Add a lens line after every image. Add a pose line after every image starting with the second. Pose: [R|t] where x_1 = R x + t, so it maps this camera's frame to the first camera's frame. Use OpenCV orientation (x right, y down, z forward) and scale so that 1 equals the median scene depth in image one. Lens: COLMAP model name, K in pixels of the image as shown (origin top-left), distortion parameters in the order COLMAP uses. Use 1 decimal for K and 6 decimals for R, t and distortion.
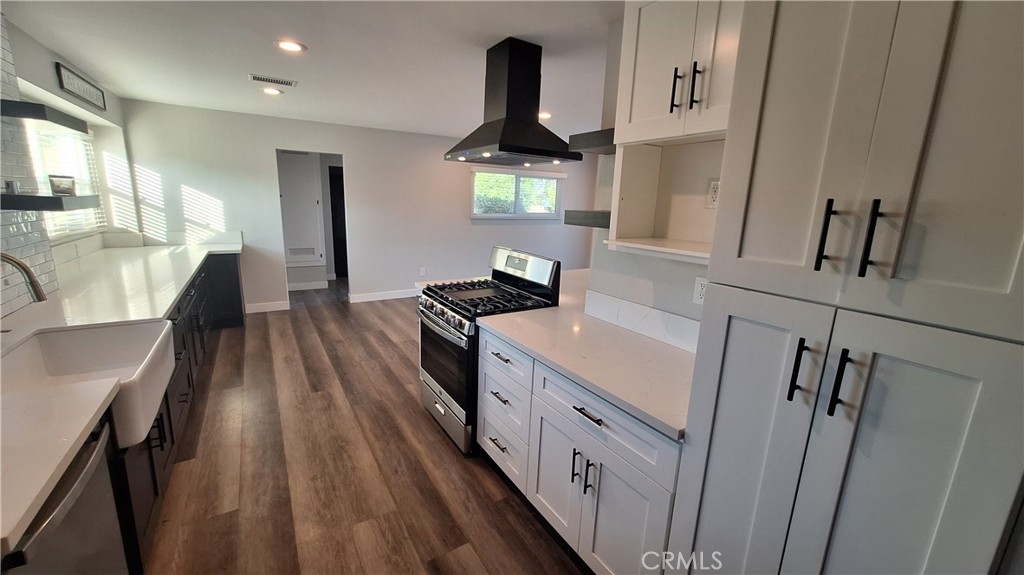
lens RADIAL K [[400.0, 0, 503.0], [0, 400.0, 285.9], [0, 0, 1]] dist [-0.003631, 0.000198]
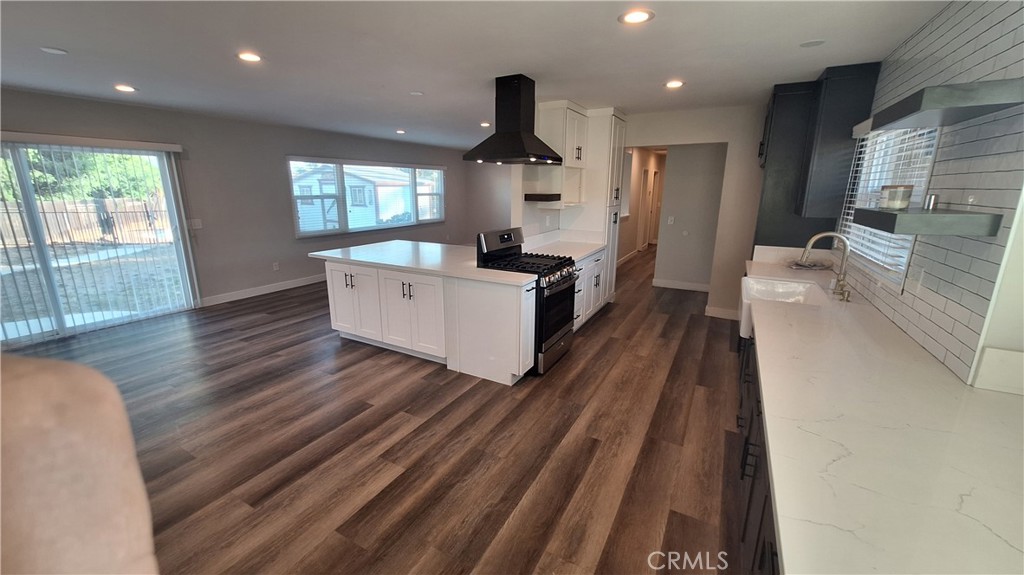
lens RADIAL K [[400.0, 0, 507.4], [0, 400.0, 284.4], [0, 0, 1]] dist [-0.003631, 0.000198]
pose [[-0.489983, -0.241500, 0.837612, -0.975653], [0.163077, 0.918504, 0.360218, -0.342400], [-0.856342, 0.313096, -0.410669, 1.380946]]
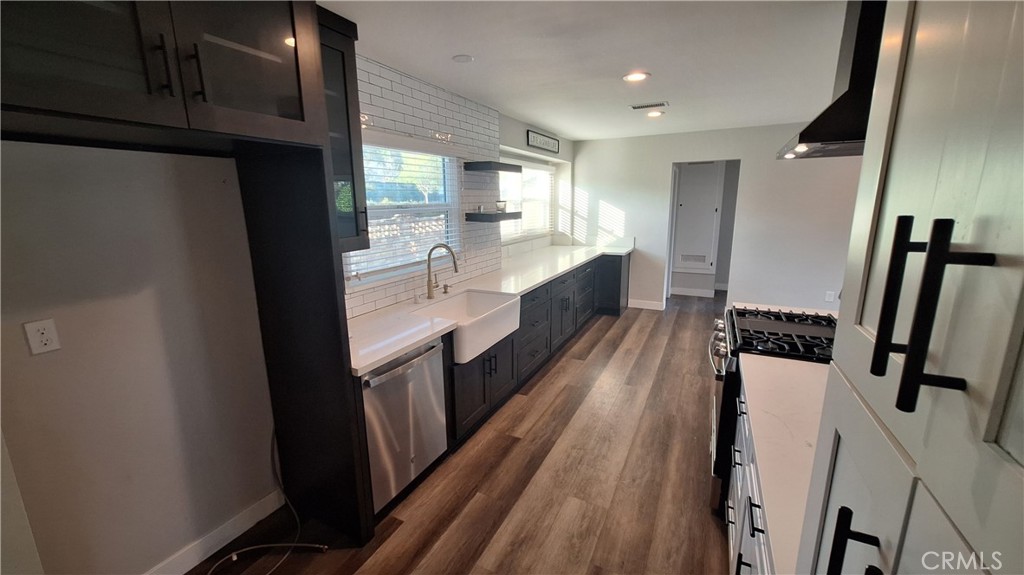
lens RADIAL K [[400.0, 0, 506.8], [0, 400.0, 286.5], [0, 0, 1]] dist [-0.003631, 0.000198]
pose [[0.519850, 0.136533, -0.843276, 0.249552], [-0.147899, 0.986623, 0.068568, -0.028007], [0.841357, 0.089075, 0.533089, 0.108099]]
